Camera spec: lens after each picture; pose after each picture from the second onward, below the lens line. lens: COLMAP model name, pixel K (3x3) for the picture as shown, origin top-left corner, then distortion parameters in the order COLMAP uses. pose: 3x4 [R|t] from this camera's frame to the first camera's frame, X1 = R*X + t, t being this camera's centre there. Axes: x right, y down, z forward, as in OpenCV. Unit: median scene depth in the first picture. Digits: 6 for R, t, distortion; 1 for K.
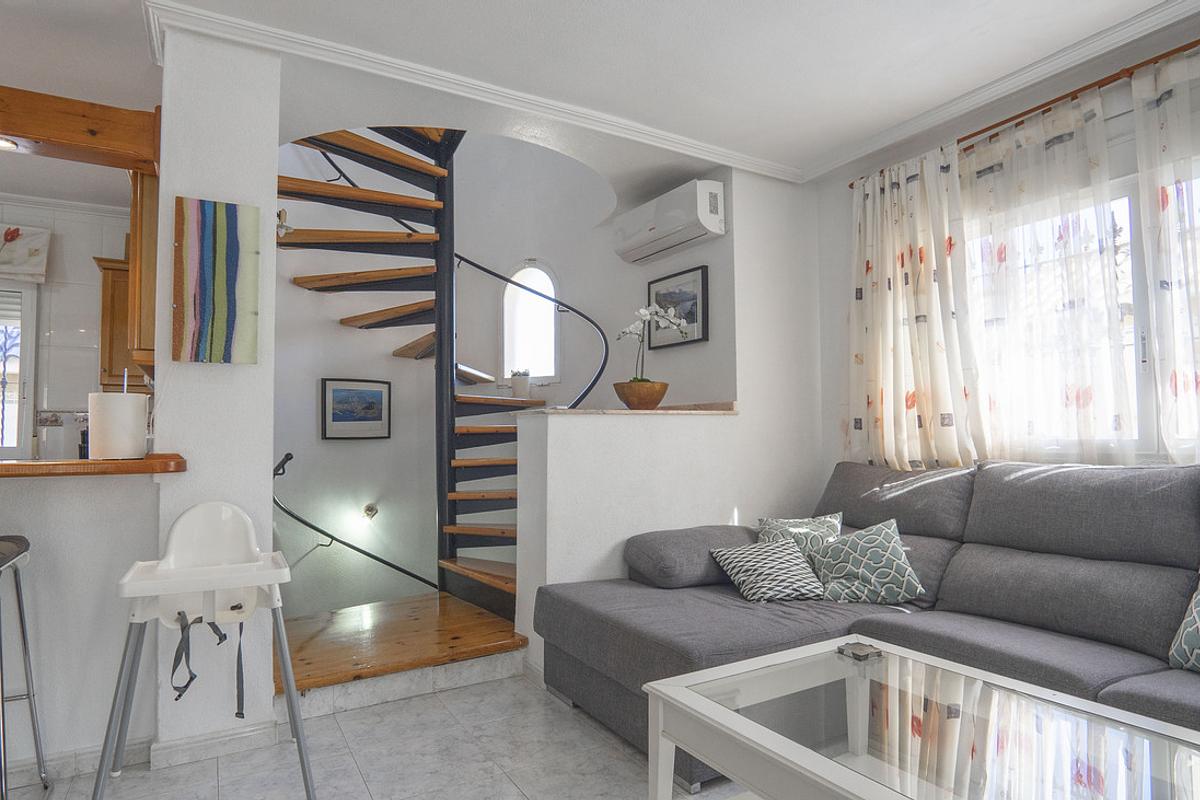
lens RADIAL K [[685.2, 0, 598.4], [0, 685.2, 406.8], [0, 0, 1]] dist [-0.025863, 0.006915]
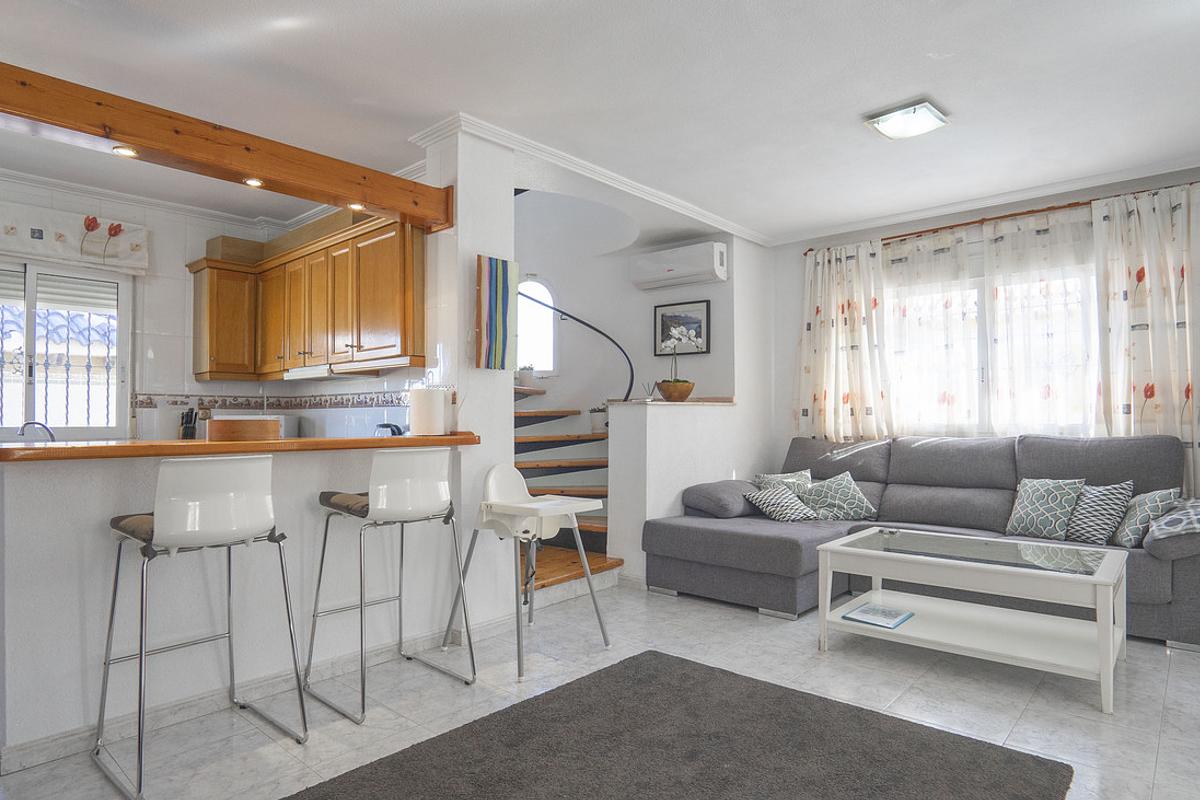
lens RADIAL K [[685.2, 0, 594.0], [0, 685.2, 410.2], [0, 0, 1]] dist [-0.025863, 0.006915]
pose [[0.953360, 0.009359, 0.301691, -0.592692], [-0.019569, 0.999333, 0.030837, -0.019804], [-0.301201, -0.035303, 0.952907, -0.347031]]
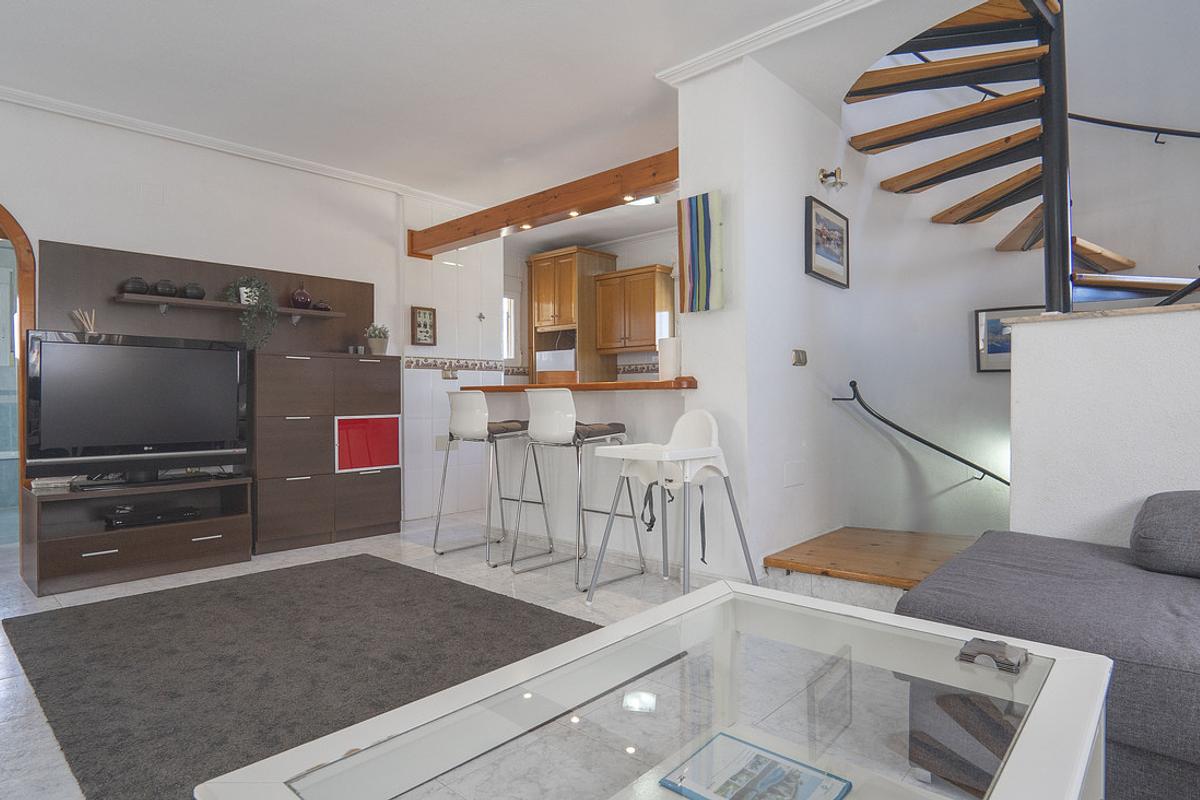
lens RADIAL K [[685.2, 0, 621.8], [0, 685.2, 398.9], [0, 0, 1]] dist [-0.025863, 0.006915]
pose [[0.295015, 0.005245, -0.955478, 0.540263], [0.049548, 0.998556, 0.020780, 0.057170], [0.954207, -0.053472, 0.294329, 0.306711]]
